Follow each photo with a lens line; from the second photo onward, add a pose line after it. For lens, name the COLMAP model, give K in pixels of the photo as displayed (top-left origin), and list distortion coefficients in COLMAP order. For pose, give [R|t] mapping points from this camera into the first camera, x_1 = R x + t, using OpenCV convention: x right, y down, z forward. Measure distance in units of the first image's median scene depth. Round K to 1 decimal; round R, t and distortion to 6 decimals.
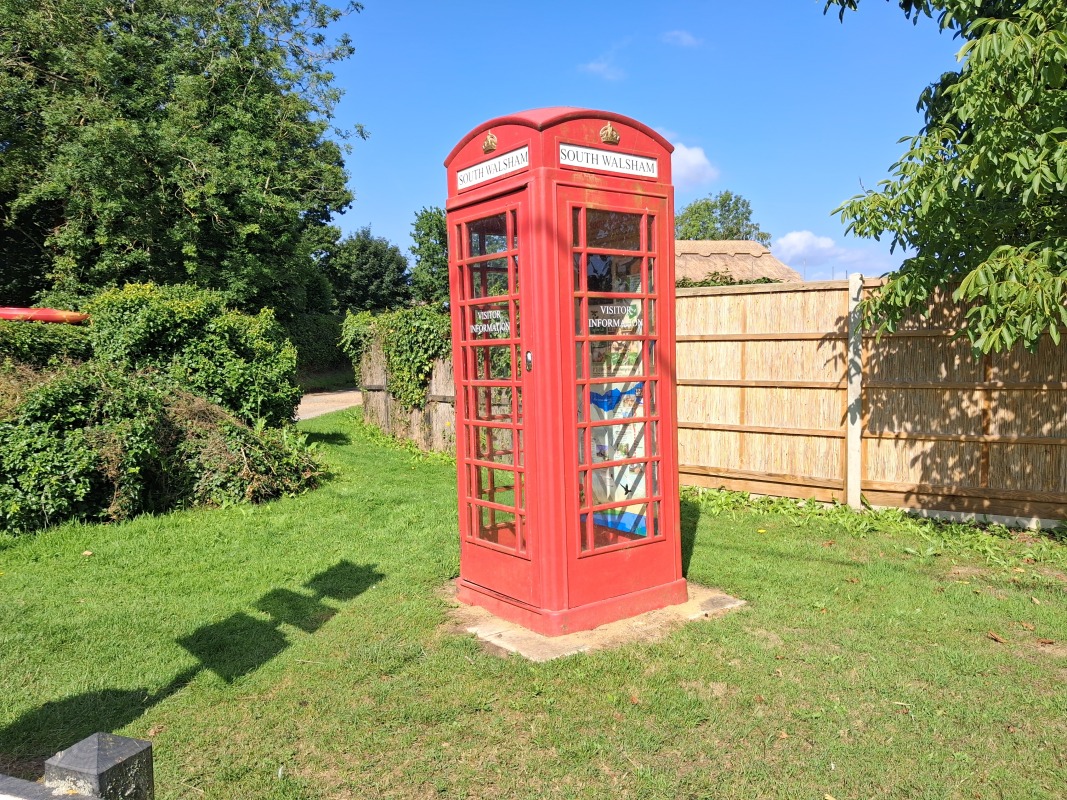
lens RADIAL K [[836.7, 0, 544.8], [0, 836.7, 399.6], [0, 0, 1]] dist [0.030379, -0.015149]
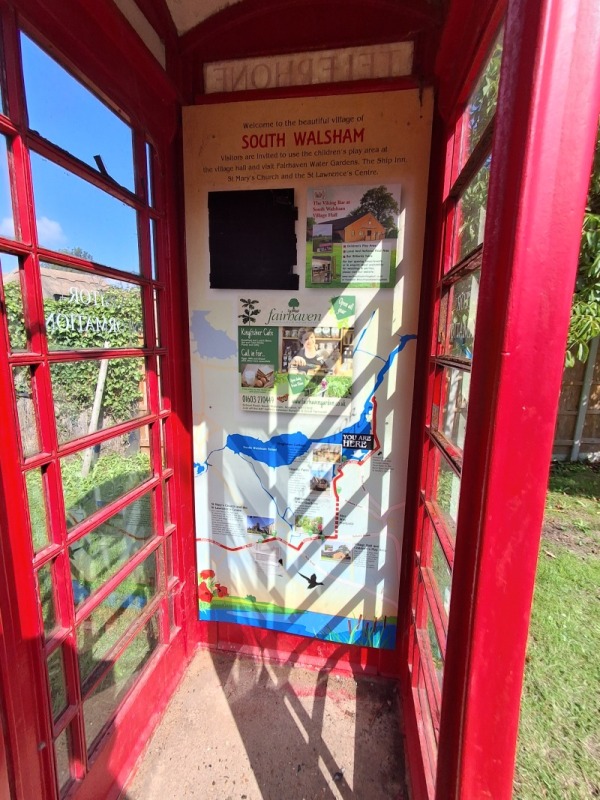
lens RADIAL K [[371.7, 0, 300.7], [0, 371.7, 400.4], [0, 0, 1]] dist [-0.018226, -0.000358]
pose [[0.726032, -0.066059, 0.684481, -0.082471], [-0.009689, 0.994294, 0.106236, -0.054397], [-0.687593, -0.083763, 0.721249, 0.662795]]
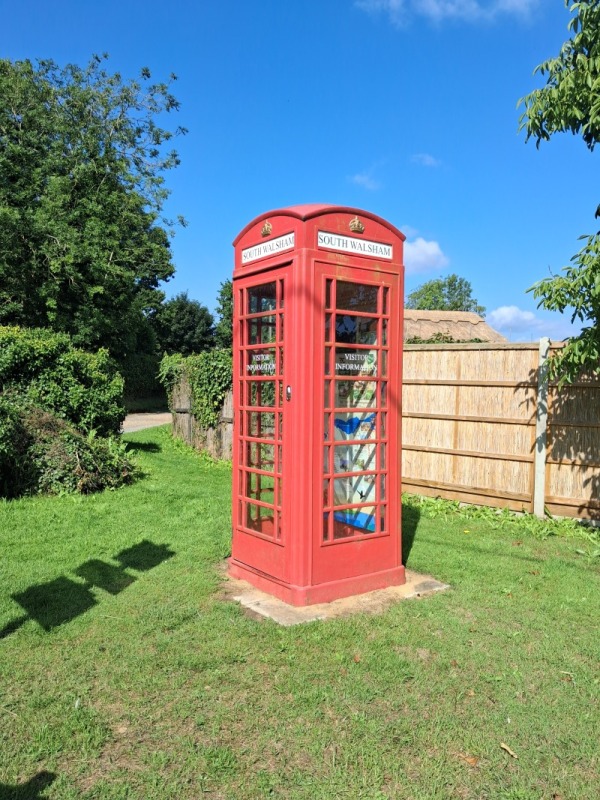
lens RADIAL K [[627.3, 0, 298.0], [0, 627.3, 401.6], [0, 0, 1]] dist [0.030379, -0.015149]
pose [[0.998978, 0.038542, -0.023604, 0.013344], [-0.039378, 0.998574, -0.036038, 0.001166], [0.022181, 0.036930, 0.999072, 0.010723]]
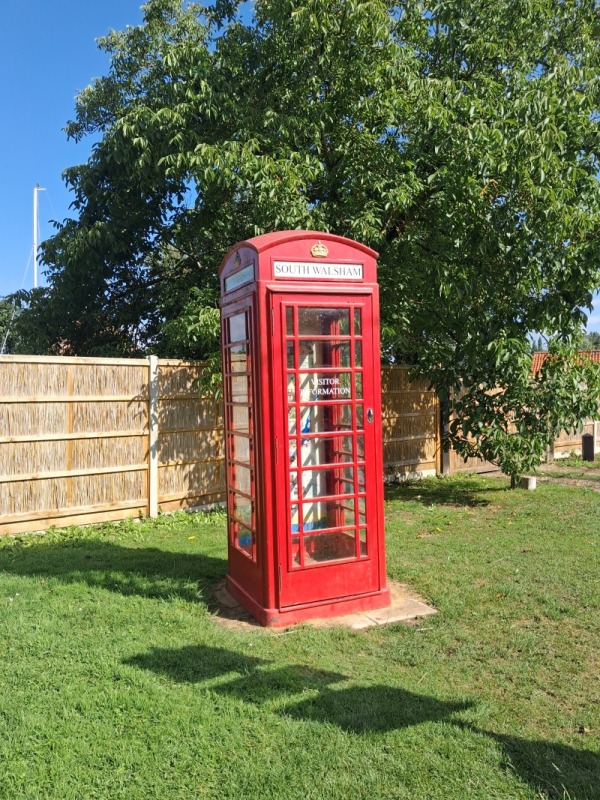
lens RADIAL K [[627.3, 0, 285.3], [0, 627.3, 407.8], [0, 0, 1]] dist [0.030379, -0.015149]
pose [[0.251730, -0.013535, 0.967703, -0.747545], [0.069999, 0.997538, -0.004256, -0.045407], [-0.965263, 0.068810, 0.252058, 0.602517]]
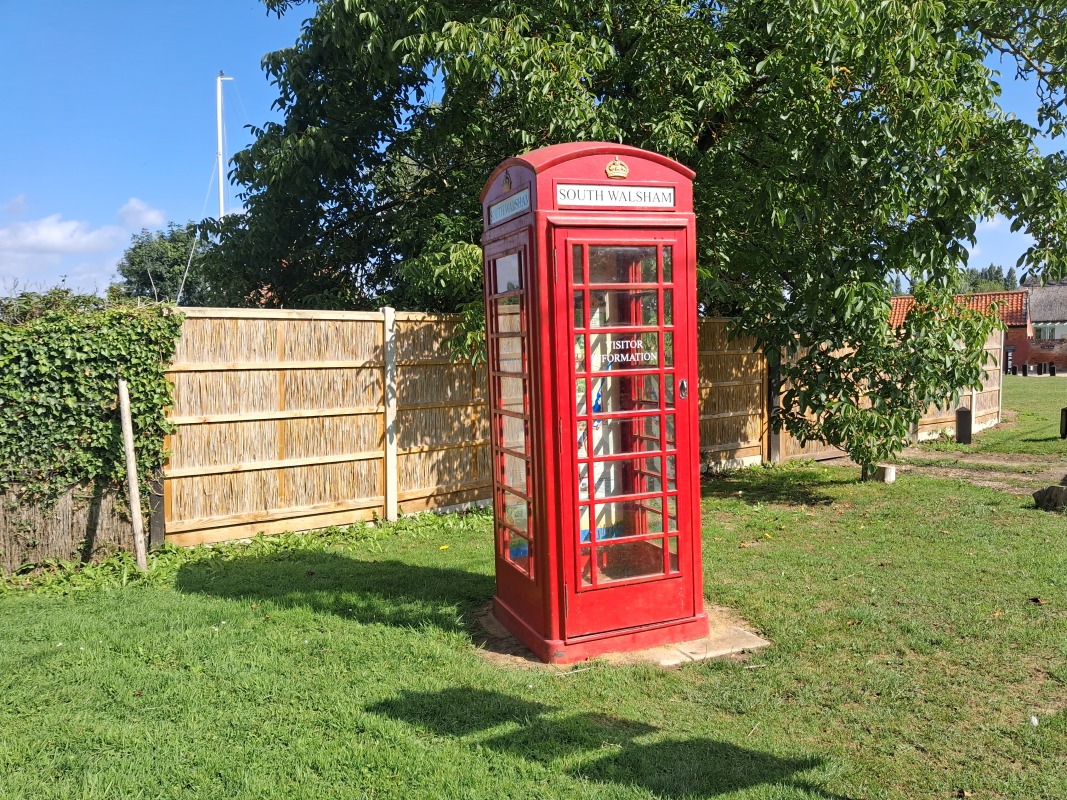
lens RADIAL K [[836.7, 0, 550.8], [0, 836.7, 406.1], [0, 0, 1]] dist [0.030379, -0.015149]
pose [[0.256875, -0.053555, 0.964960, -0.760495], [0.074177, 0.996611, 0.035565, -0.052315], [-0.963594, 0.062442, 0.259977, 0.613198]]
